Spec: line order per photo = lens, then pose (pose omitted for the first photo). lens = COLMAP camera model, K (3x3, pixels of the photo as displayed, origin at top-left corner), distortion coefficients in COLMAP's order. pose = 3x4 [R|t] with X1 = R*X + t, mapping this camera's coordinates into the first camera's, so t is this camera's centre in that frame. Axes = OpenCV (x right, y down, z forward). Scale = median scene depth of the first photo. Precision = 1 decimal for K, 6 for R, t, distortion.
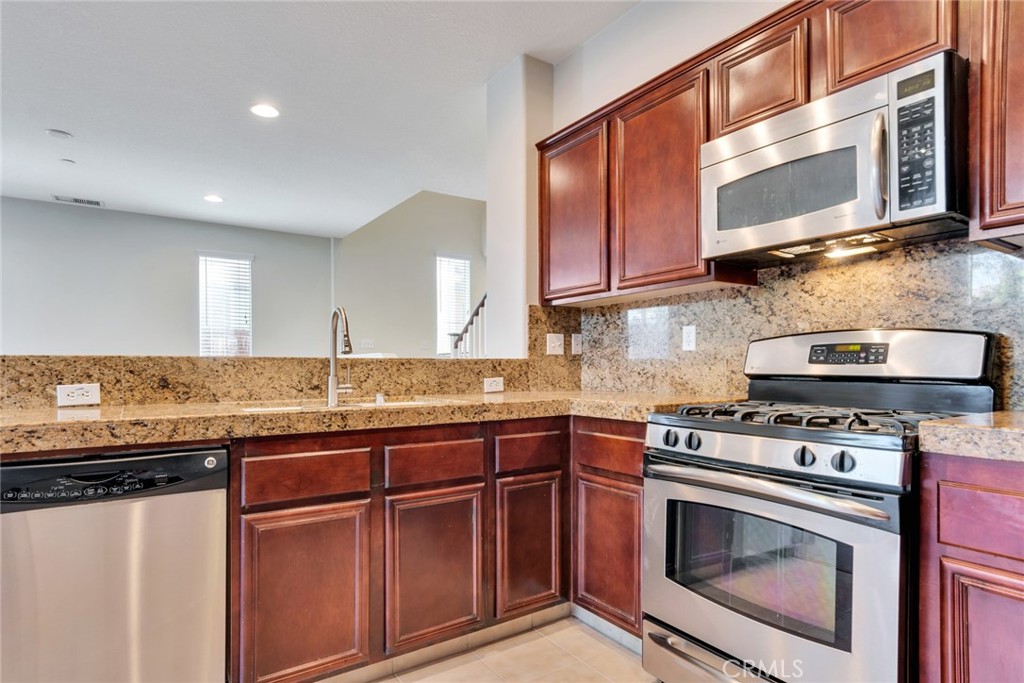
lens RADIAL K [[553.2, 0, 483.6], [0, 553.2, 362.7], [0, 0, 1]] dist [-0.003794, -0.001041]
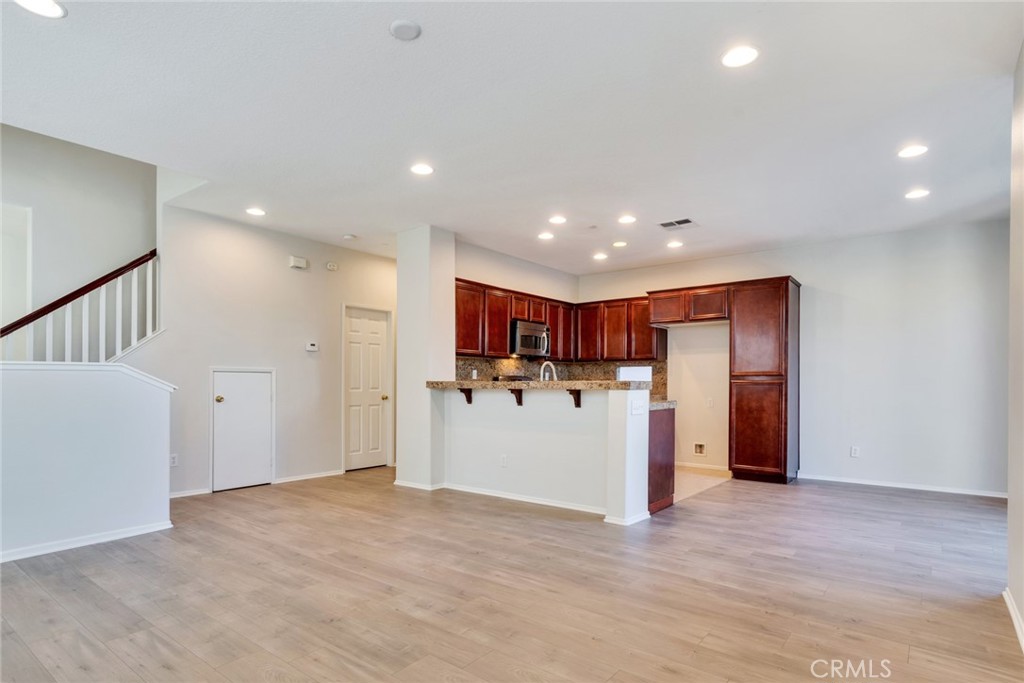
lens RADIAL K [[546.1, 0, 506.3], [0, 546.1, 380.6], [0, 0, 1]] dist [0.001270, 0.000477]
pose [[-0.315326, 0.003664, 0.948976, -2.736832], [-0.012738, 0.999886, -0.008093, 0.006646], [-0.948898, -0.014641, -0.315243, 2.091689]]
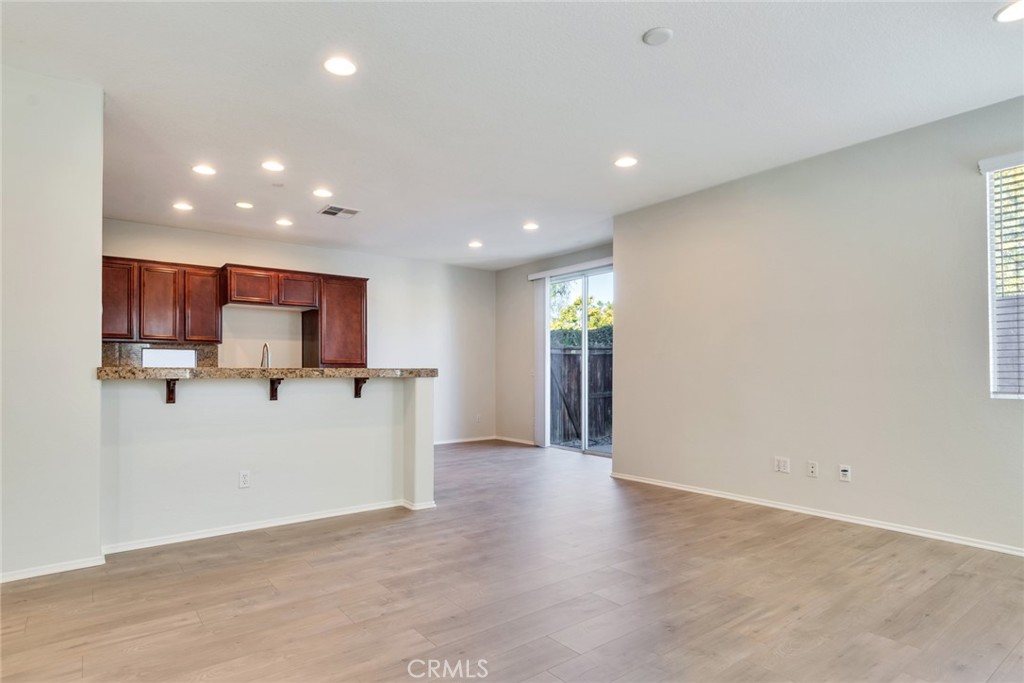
lens RADIAL K [[548.5, 0, 497.1], [0, 548.5, 361.5], [0, 0, 1]] dist [0.001414, 0.000322]
pose [[-0.997771, -0.000632, -0.066728, -1.009645], [0.001157, 0.999641, -0.026763, 0.016342], [0.066721, -0.026781, -0.997412, 3.205747]]
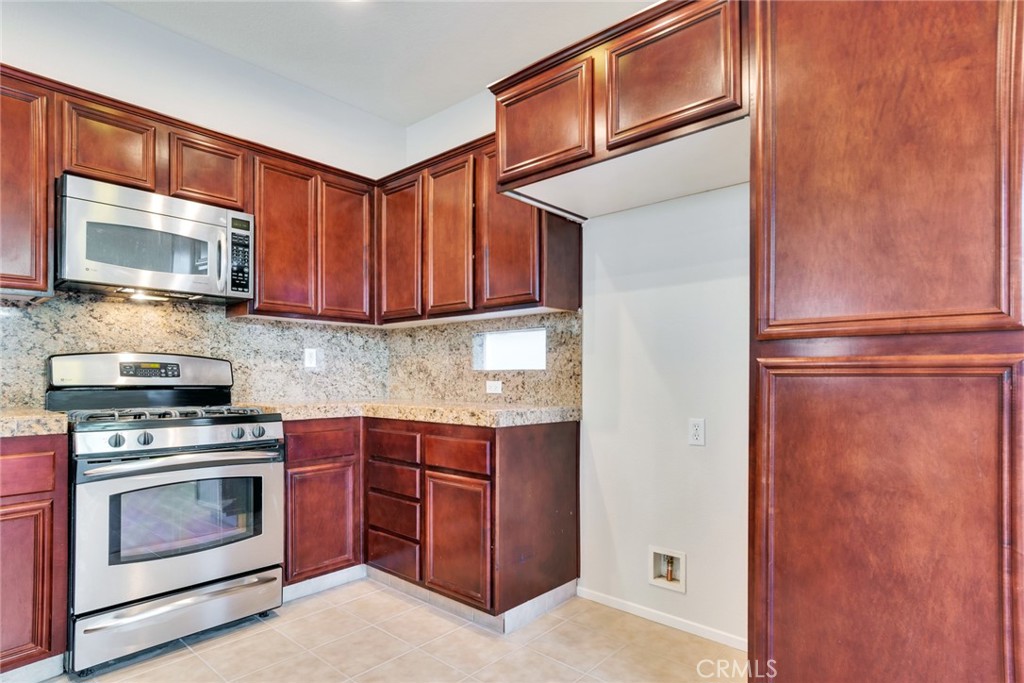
lens RADIAL K [[546.1, 0, 506.3], [0, 546.1, 380.6], [0, 0, 1]] dist [0.001270, 0.000477]
pose [[-0.248651, -0.004061, 0.968585, -0.834419], [-0.011868, 0.999929, 0.001146, -0.000870], [-0.968520, -0.011210, -0.248681, 0.419308]]
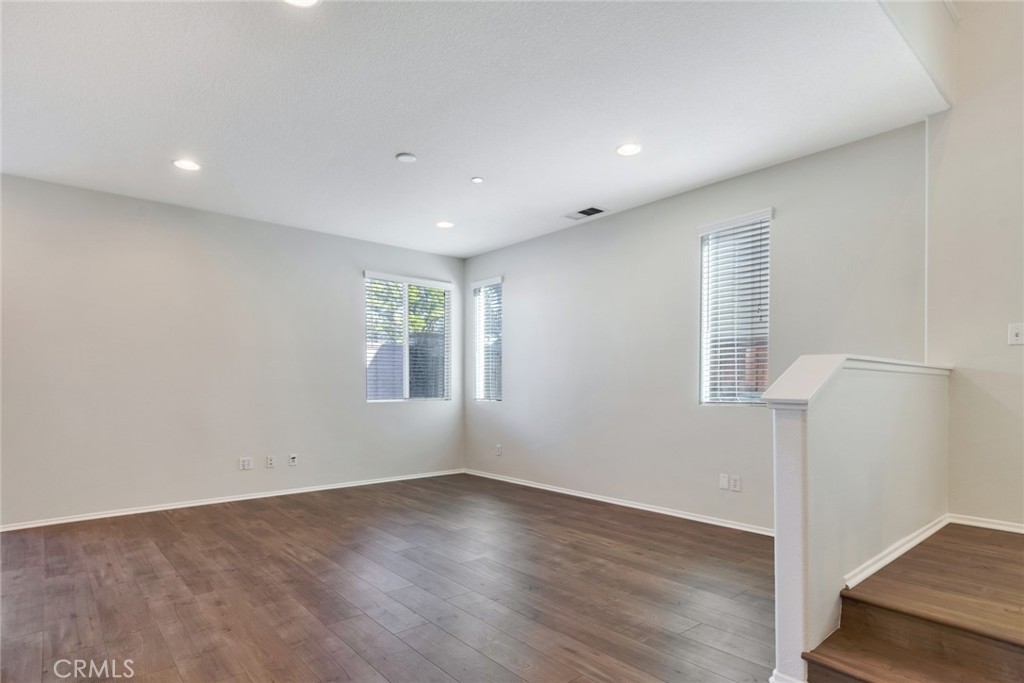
lens RADIAL K [[537.7, 0, 494.6], [0, 537.7, 390.6], [0, 0, 1]] dist [-0.001041, -0.000094]
pose [[0.112534, 0.002202, -0.993645, 0.428317], [0.007615, 0.999966, 0.003078, 0.016469], [0.993619, -0.007913, 0.112513, 2.015049]]
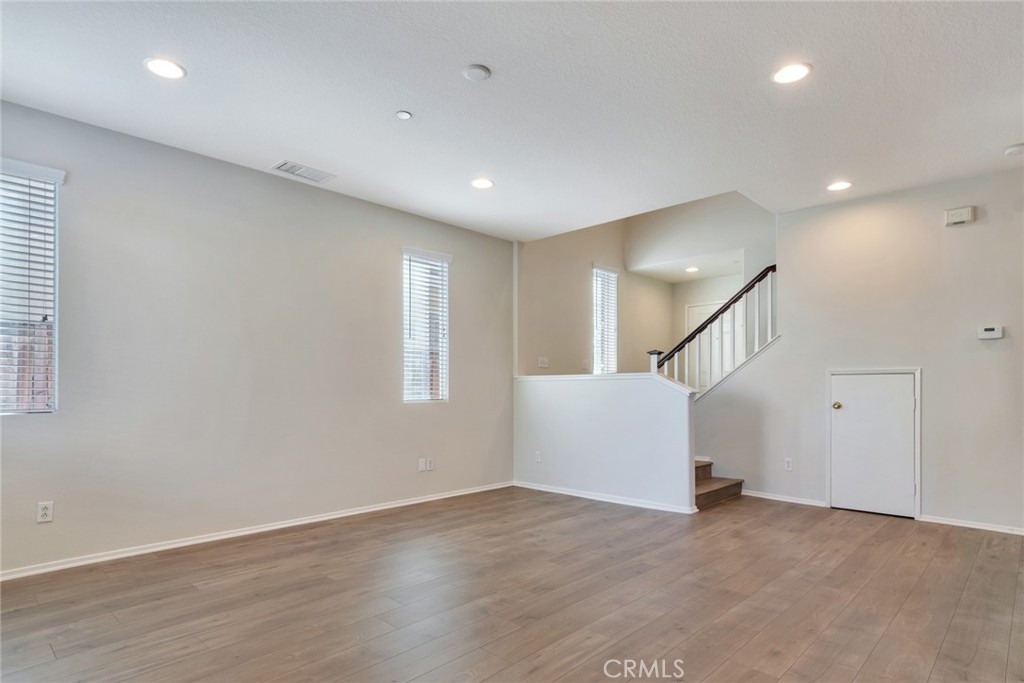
lens RADIAL K [[550.2, 0, 496.3], [0, 550.2, 385.7], [0, 0, 1]] dist [-0.000050, -0.000692]
pose [[0.978435, -0.001115, 0.206550, -1.724124], [-0.000306, 0.999977, 0.006846, -0.008682], [-0.206553, -0.006762, 0.978412, 0.531723]]
